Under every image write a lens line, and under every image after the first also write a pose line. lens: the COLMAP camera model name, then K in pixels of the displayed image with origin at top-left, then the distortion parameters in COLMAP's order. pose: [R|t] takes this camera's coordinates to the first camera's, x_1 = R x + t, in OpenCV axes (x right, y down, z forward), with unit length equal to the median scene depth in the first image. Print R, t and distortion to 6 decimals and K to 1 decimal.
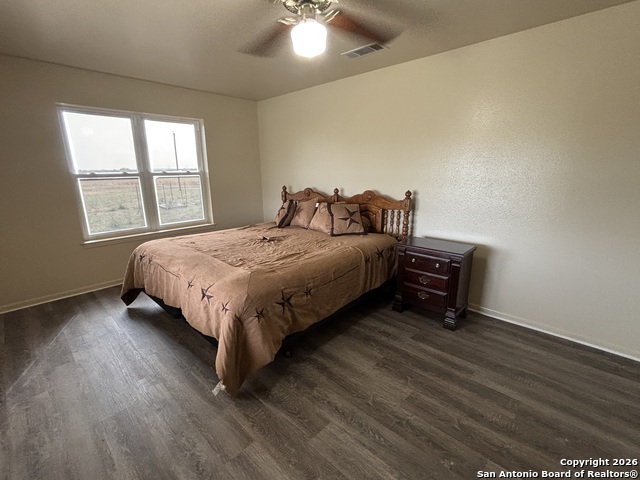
lens RADIAL K [[291.4, 0, 320.0], [0, 291.4, 240.0], [0, 0, 1]] dist [-0.002426, -0.000247]
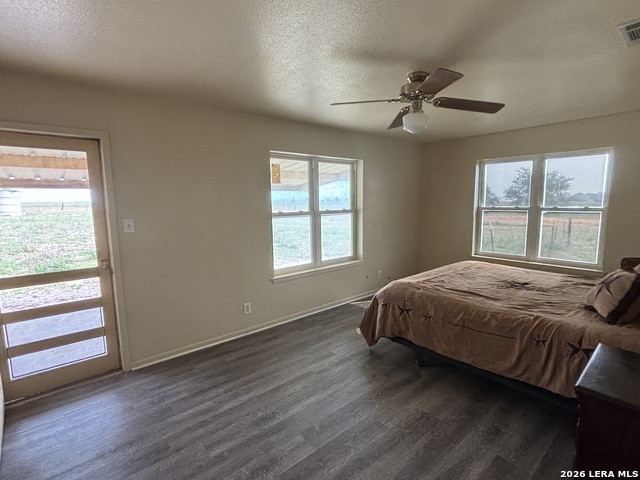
lens RADIAL K [[318.2, 0, 320.0], [0, 318.2, 240.0], [0, 0, 1]] dist [0.000856, 0.000215]
pose [[-0.100548, 0.131208, -0.986243, 0.796138], [-0.220014, 0.963793, 0.150652, -0.139412], [0.970301, 0.232135, -0.068040, 0.398702]]
